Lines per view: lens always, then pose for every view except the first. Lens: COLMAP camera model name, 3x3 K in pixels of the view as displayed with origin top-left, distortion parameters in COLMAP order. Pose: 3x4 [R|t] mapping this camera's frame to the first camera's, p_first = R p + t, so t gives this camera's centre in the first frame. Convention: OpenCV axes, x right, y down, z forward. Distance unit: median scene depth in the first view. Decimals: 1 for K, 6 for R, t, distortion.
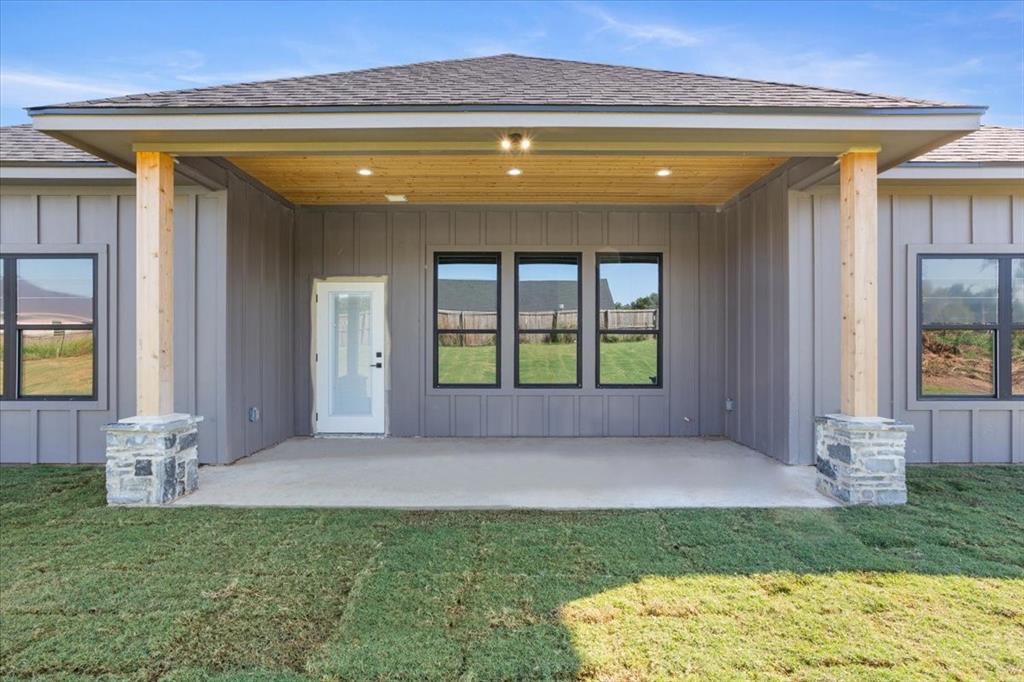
lens RADIAL K [[496.2, 0, 513.9], [0, 496.2, 343.7], [0, 0, 1]] dist [0.000297, -0.000116]
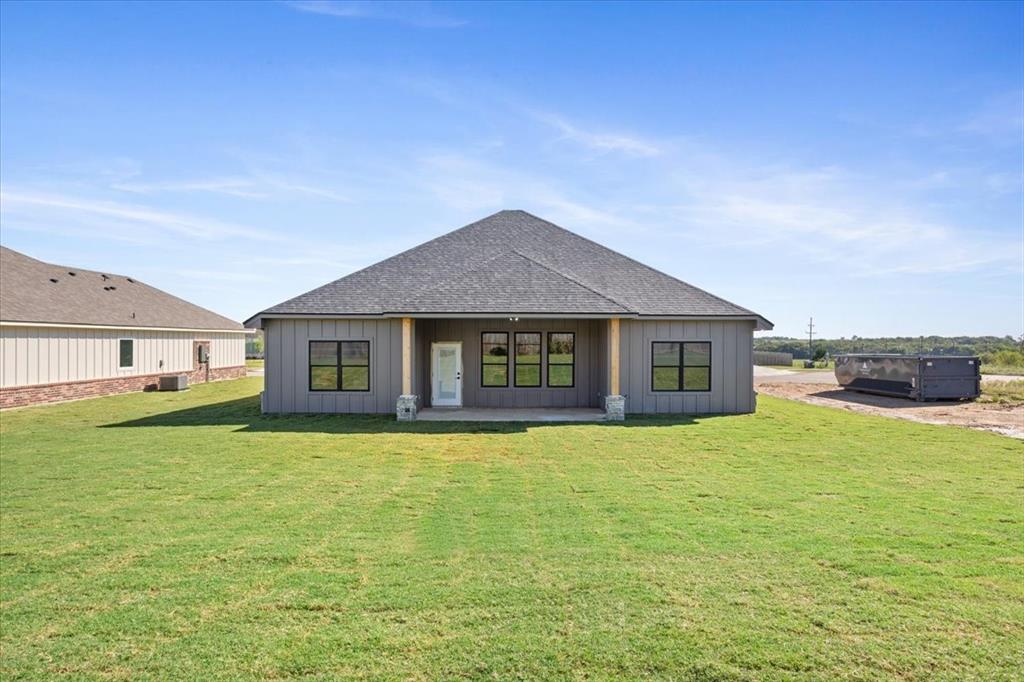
lens RADIAL K [[496.2, 0, 513.9], [0, 496.2, 343.7], [0, 0, 1]] dist [0.000297, -0.000116]
pose [[0.999986, 0.000698, -0.005306, 0.012007], [-0.000694, 0.999999, 0.000728, -0.128044], [0.005307, -0.000725, 0.999986, -1.448673]]
